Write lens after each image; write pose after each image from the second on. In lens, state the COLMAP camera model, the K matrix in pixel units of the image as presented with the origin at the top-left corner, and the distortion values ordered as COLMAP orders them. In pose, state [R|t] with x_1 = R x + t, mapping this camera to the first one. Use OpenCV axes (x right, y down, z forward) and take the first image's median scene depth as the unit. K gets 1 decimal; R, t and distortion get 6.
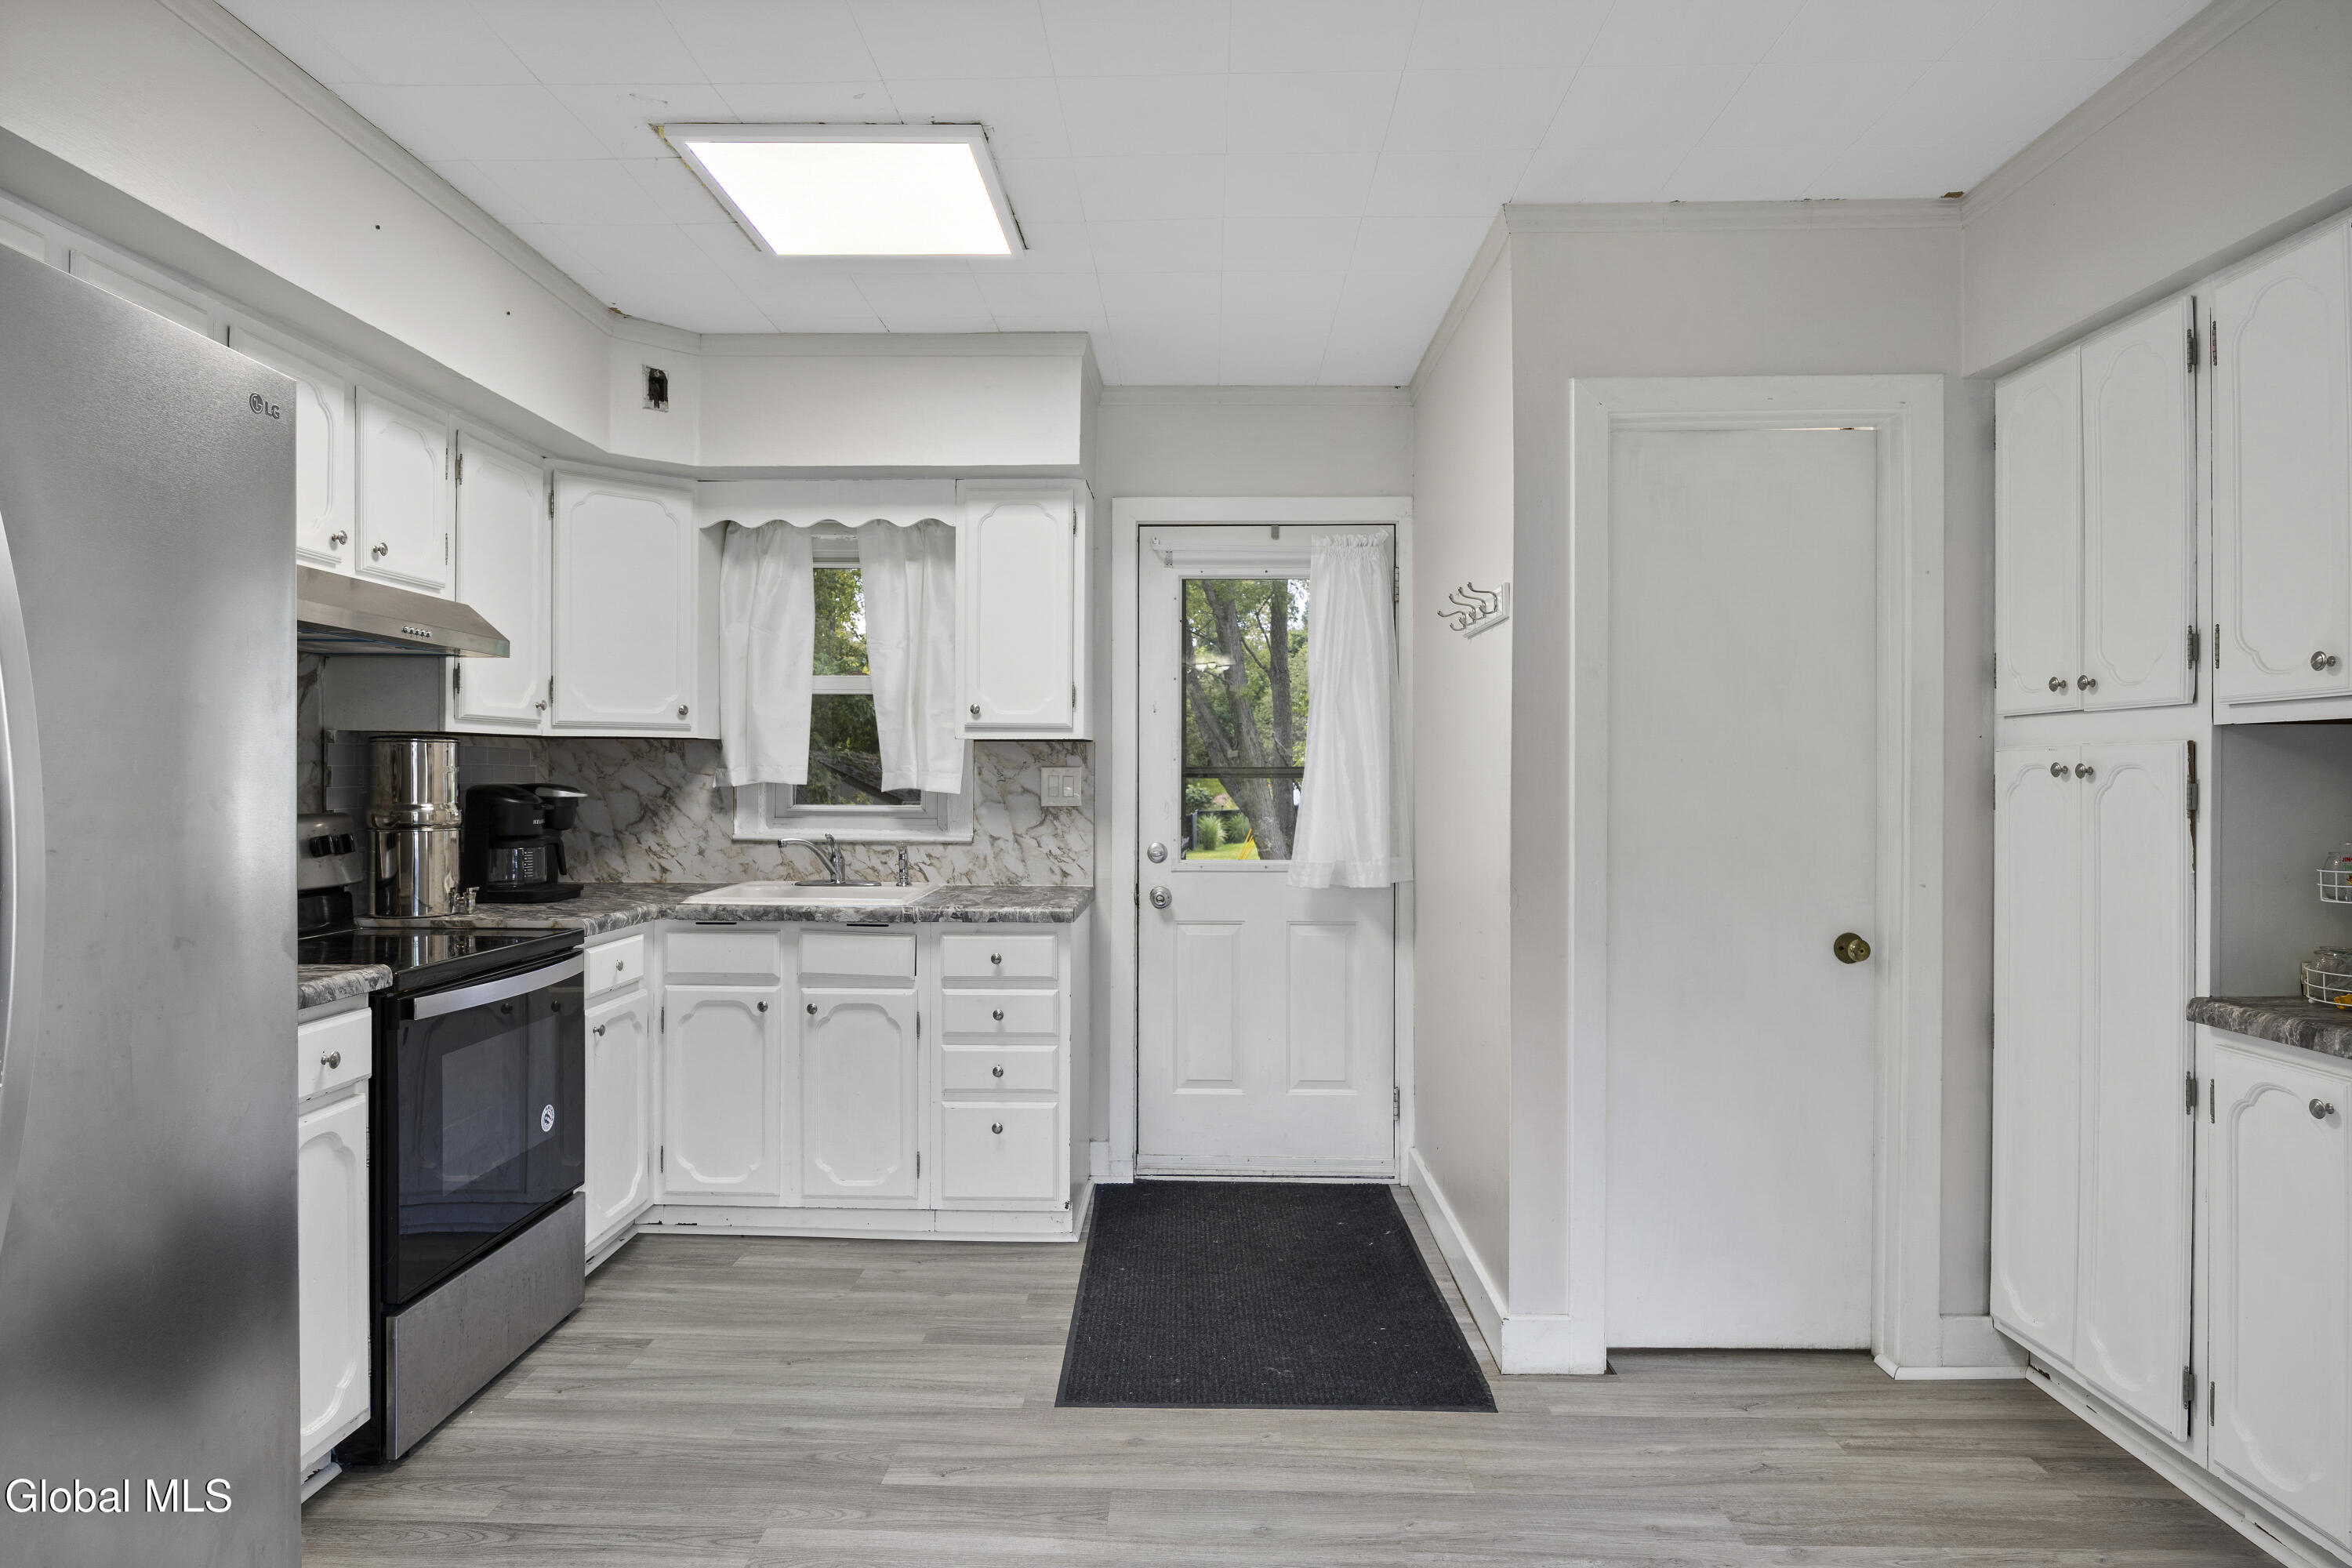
lens RADIAL K [[1344.5, 0, 1176.0], [0, 1344.5, 784.0], [0, 0, 1]] dist [-0.008376, 0.002251]
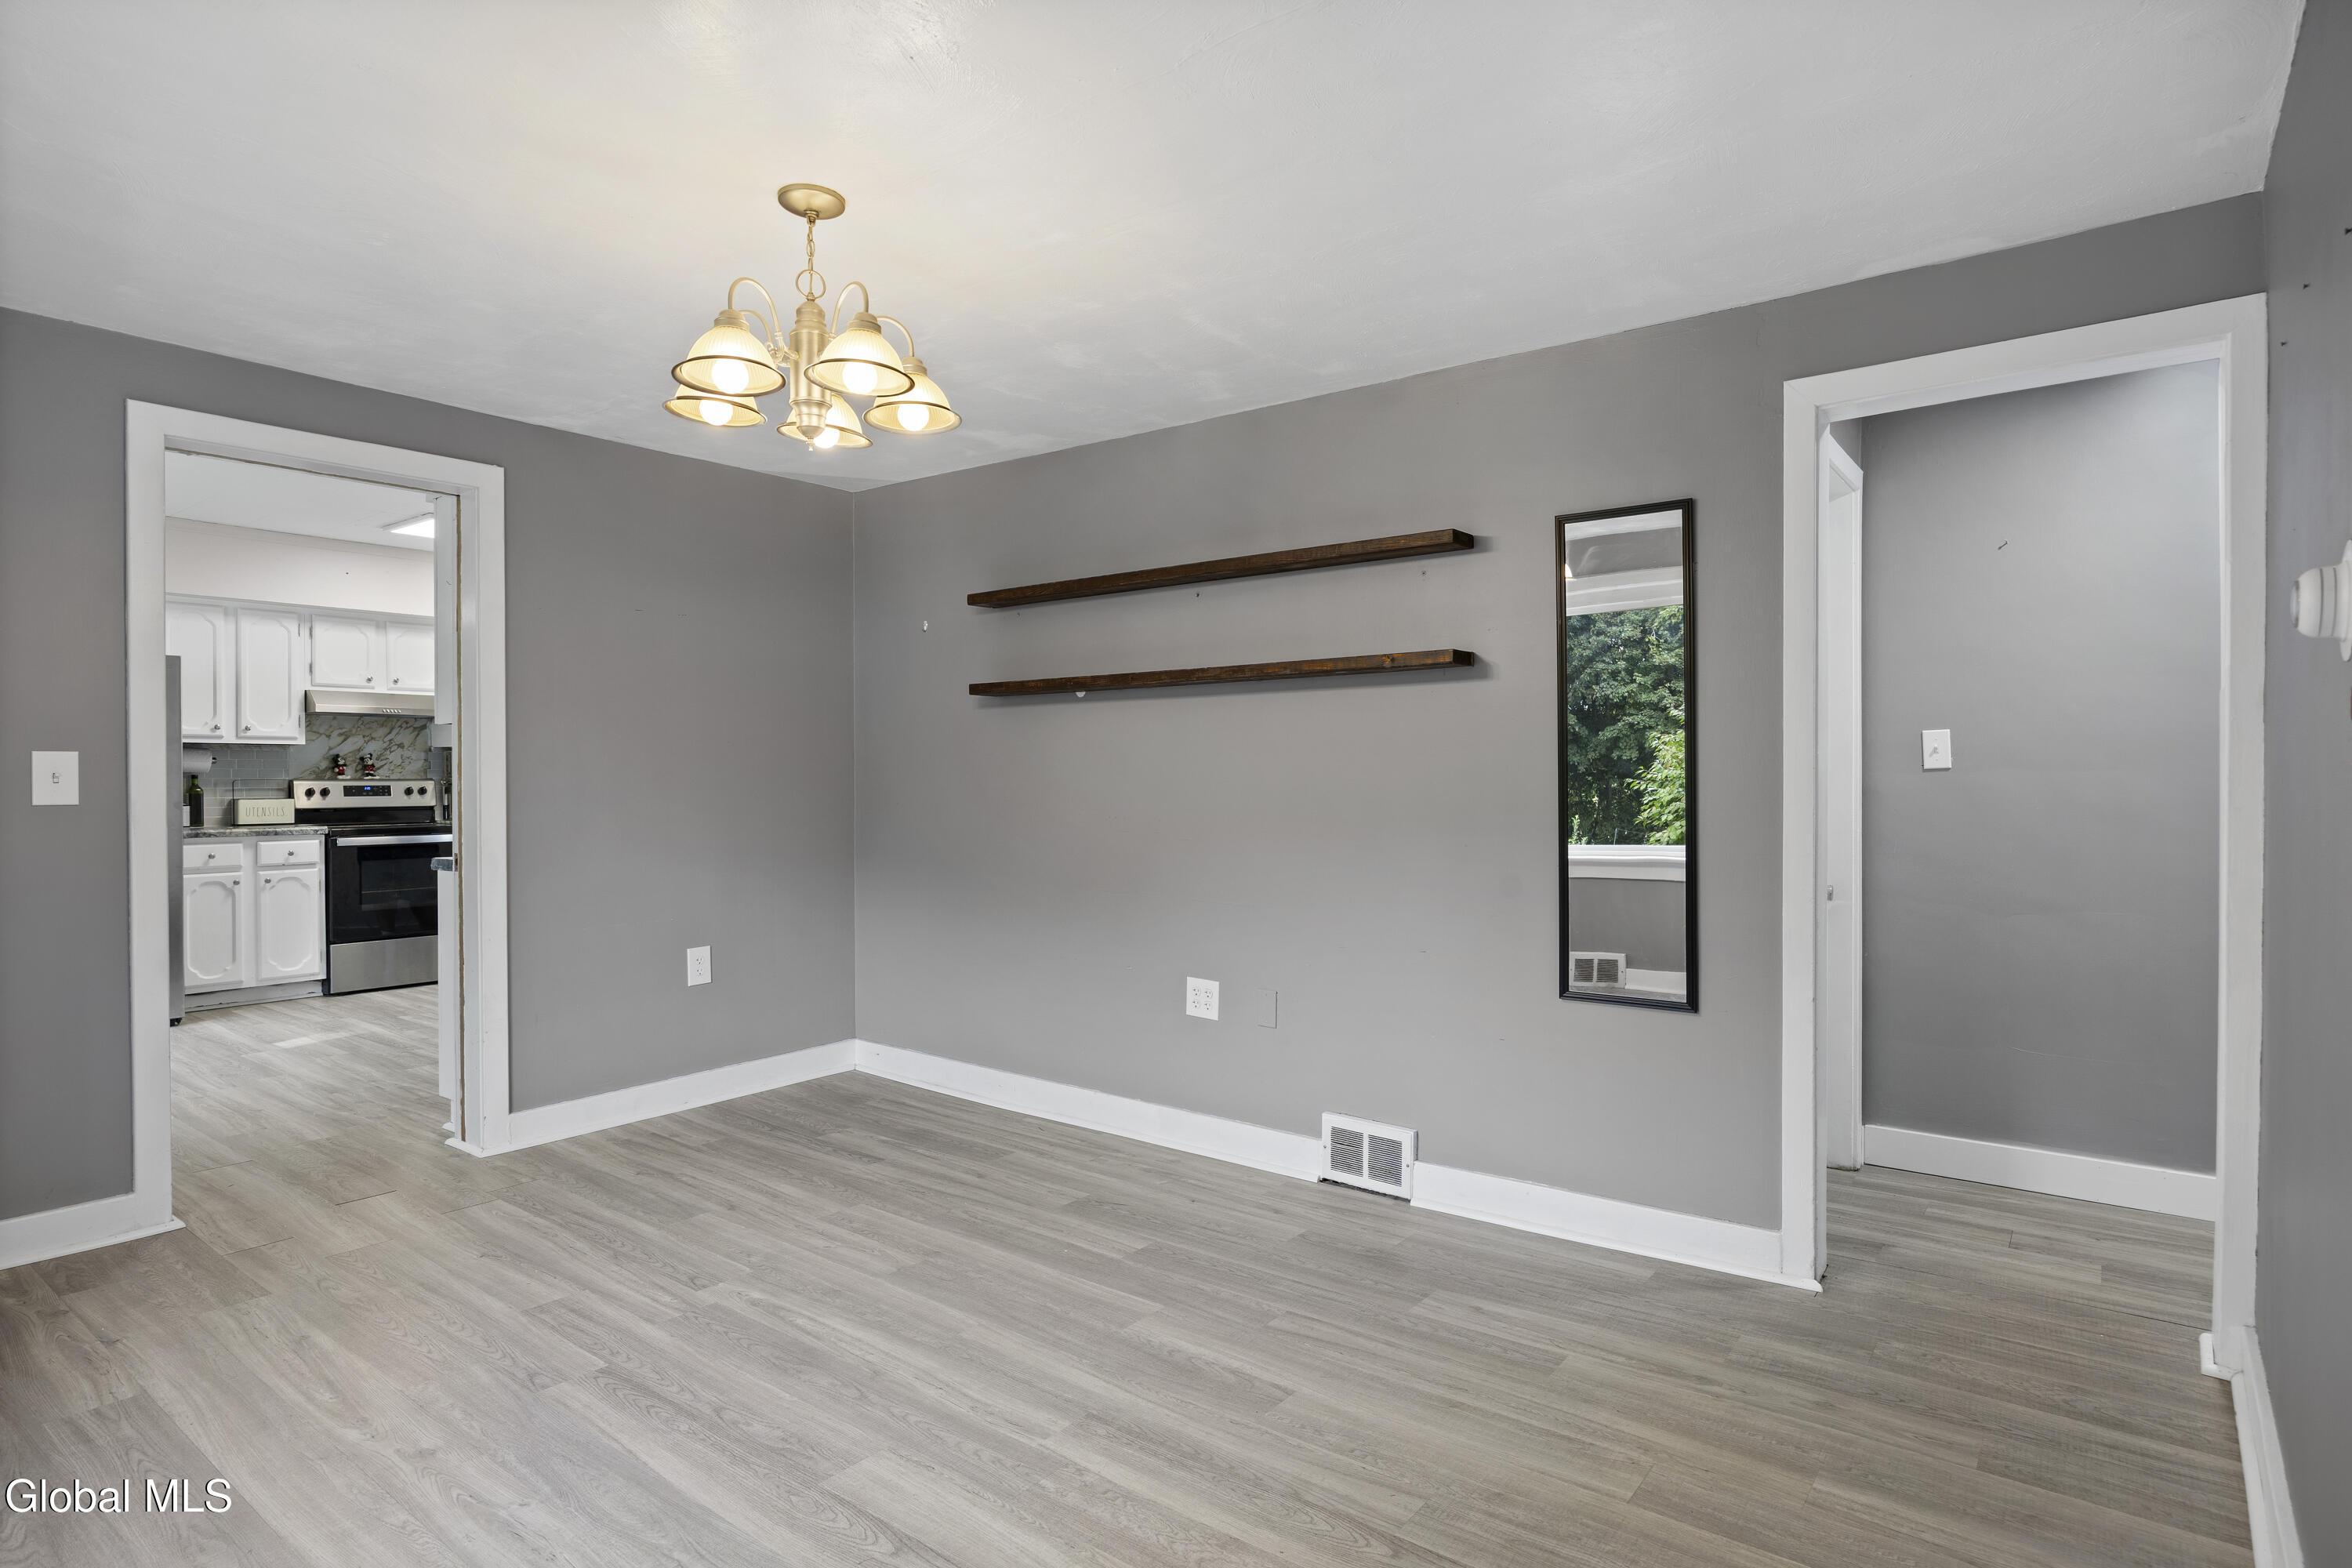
lens RADIAL K [[1245.2, 0, 1167.1], [0, 1245.2, 787.1], [0, 0, 1]] dist [-0.002359, -0.000302]
pose [[0.800780, -0.001416, -0.598957, 1.939569], [0.005289, 0.999975, 0.004707, 0.033205], [0.598935, -0.006937, 0.800768, -0.073544]]
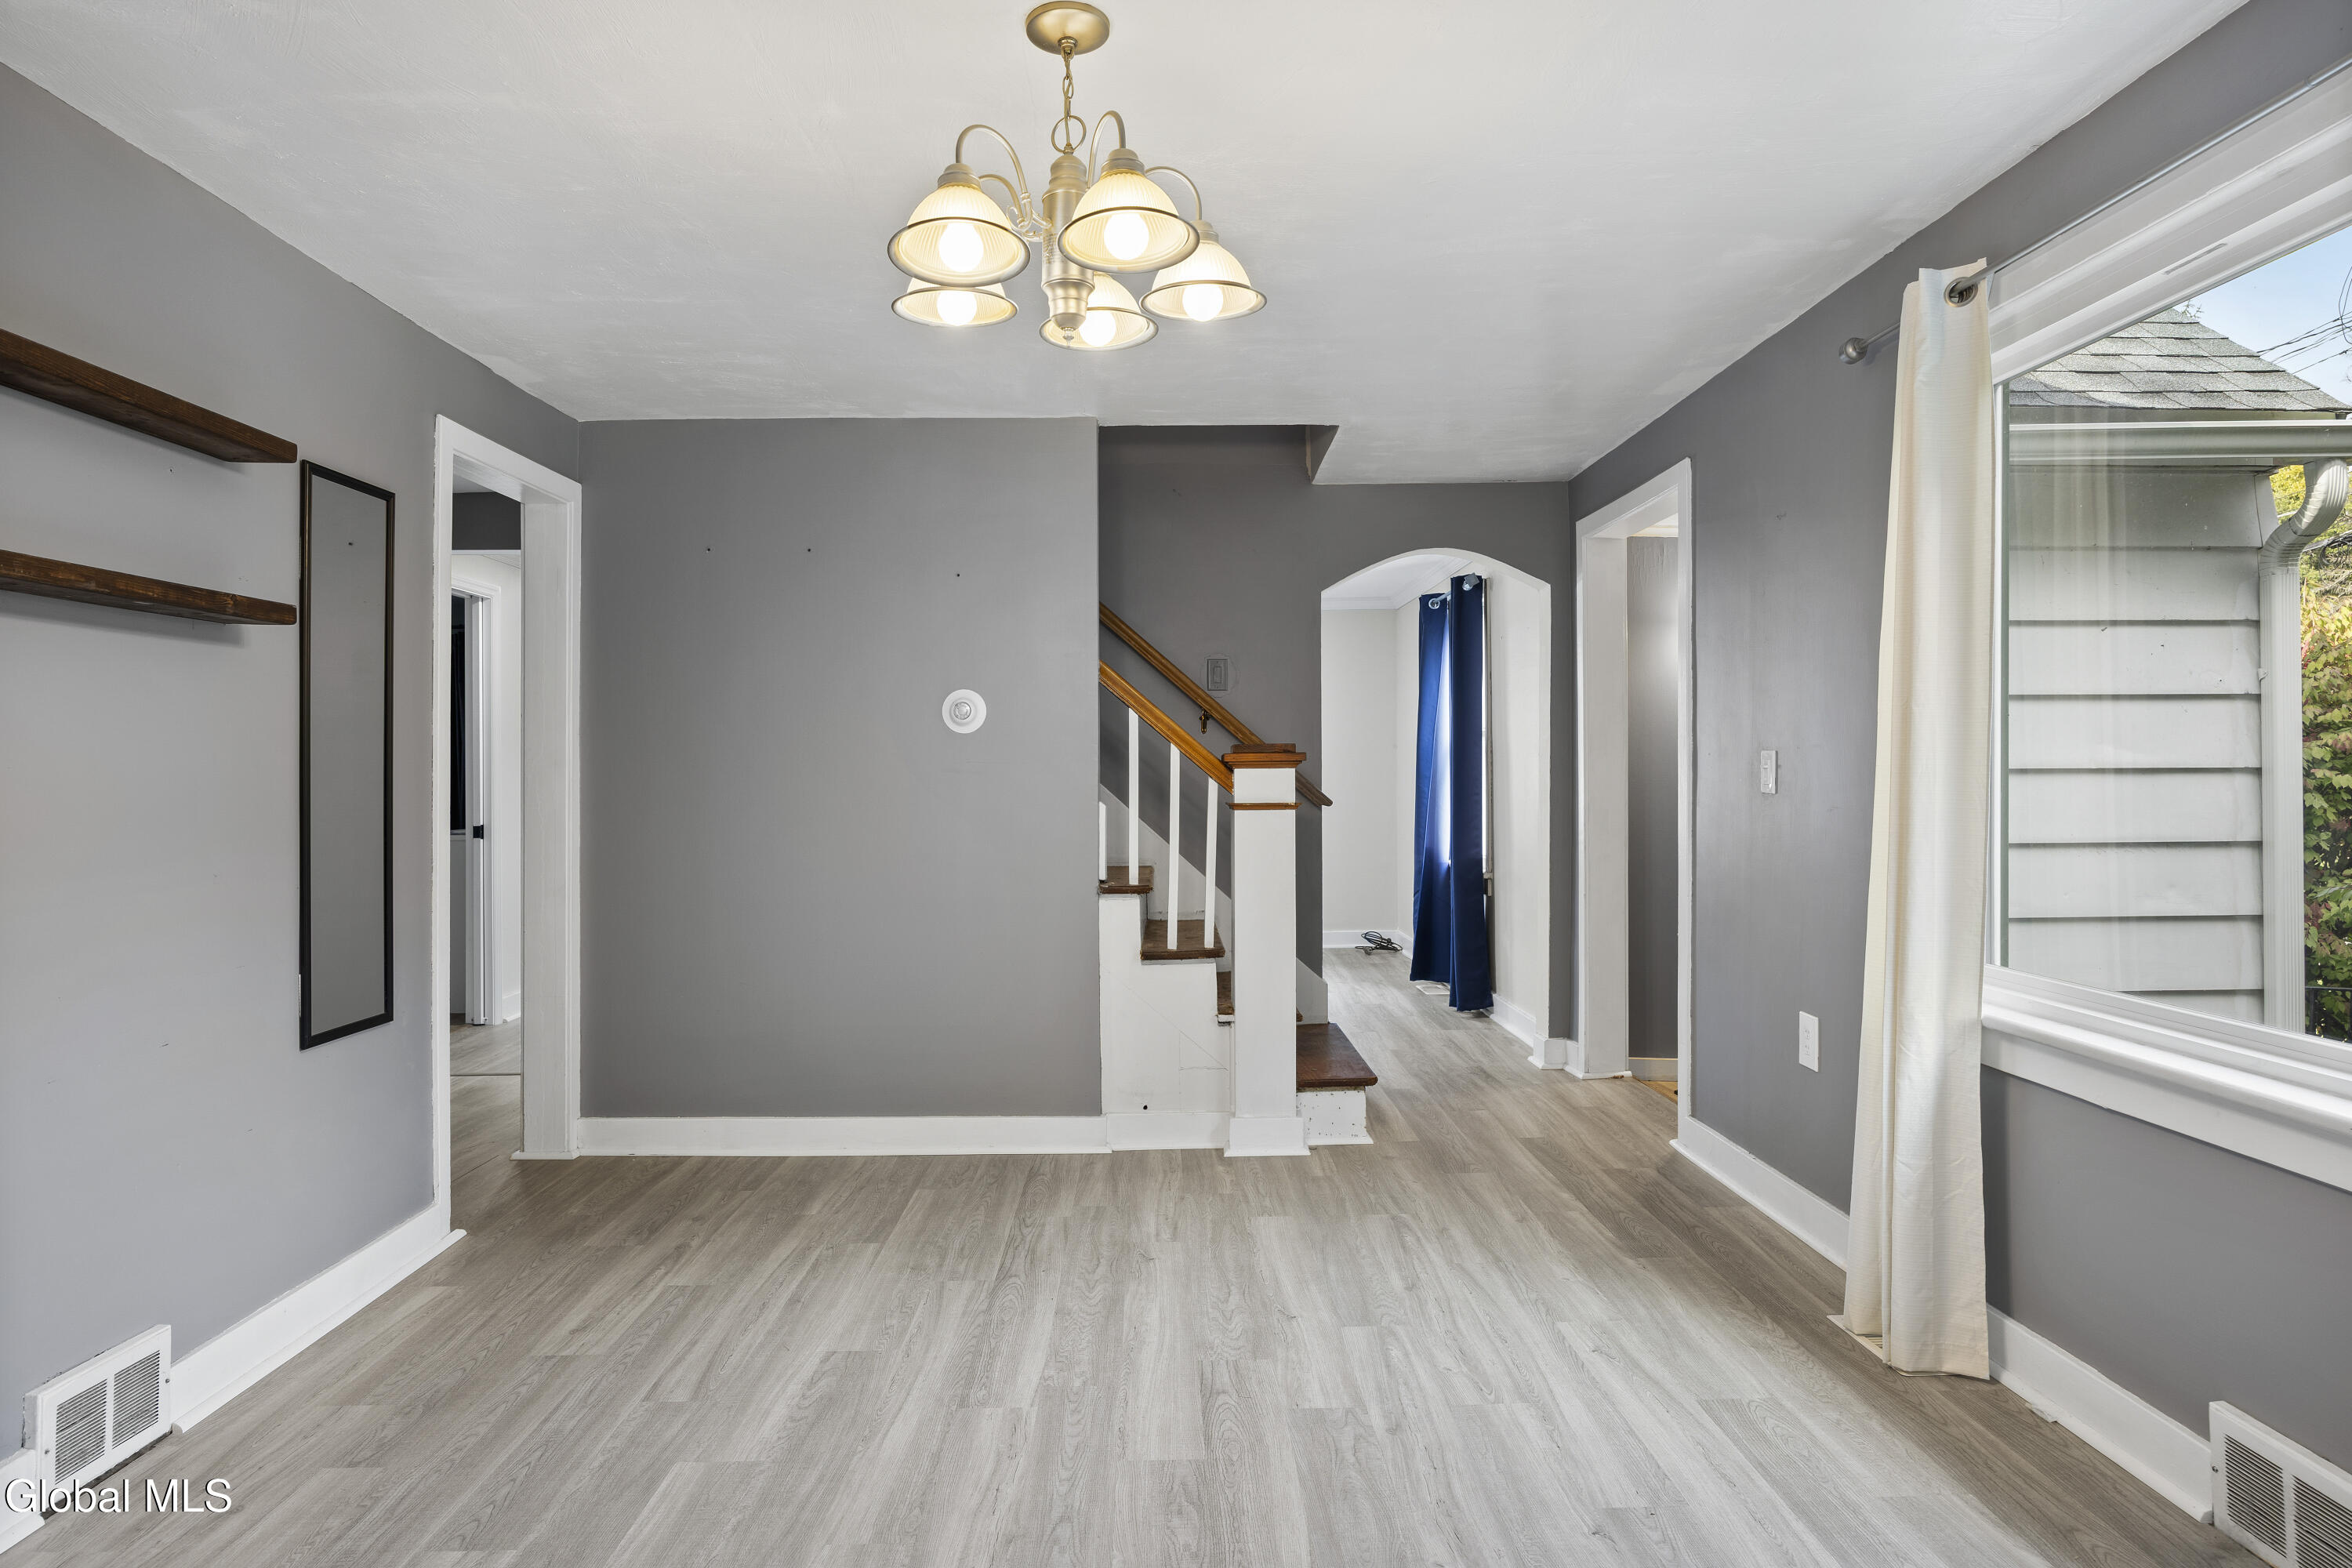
lens RADIAL K [[1344.5, 0, 1176.0], [0, 1344.5, 784.0], [0, 0, 1]] dist [-0.008376, 0.002251]
pose [[-0.042823, -0.007604, 0.999054, 0.673798], [0.004684, 0.999959, 0.007811, 0.030066], [-0.999072, 0.005014, -0.042785, 0.384671]]
